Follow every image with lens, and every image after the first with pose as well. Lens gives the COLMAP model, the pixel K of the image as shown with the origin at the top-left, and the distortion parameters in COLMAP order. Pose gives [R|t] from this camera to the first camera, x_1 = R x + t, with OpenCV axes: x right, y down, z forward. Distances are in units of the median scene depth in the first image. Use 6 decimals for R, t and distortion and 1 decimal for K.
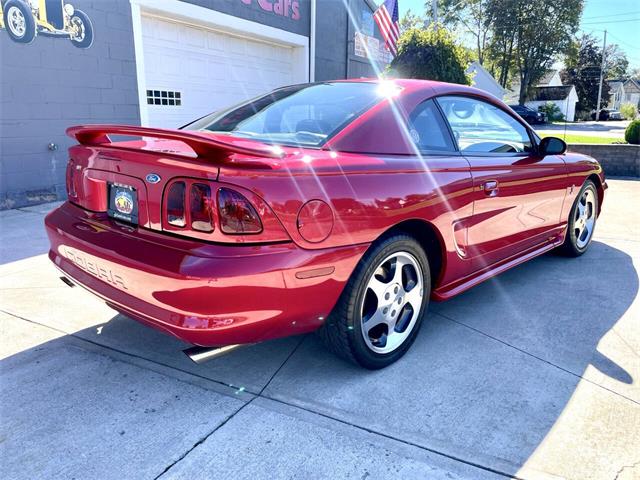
lens RADIAL K [[515.6, 0, 311.4], [0, 515.6, 239.8], [0, 0, 1]] dist [0.081304, -0.131331]
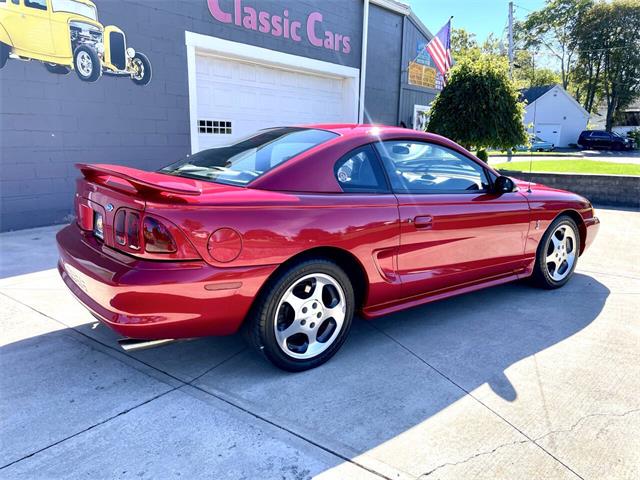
lens RADIAL K [[515.6, 0, 311.4], [0, 515.6, 239.8], [0, 0, 1]] dist [0.081304, -0.131331]
pose [[0.987654, 0.039693, -0.151542, 0.212650], [-0.045585, 0.998326, -0.035605, -0.007190], [0.149875, 0.042073, 0.987809, -0.112938]]
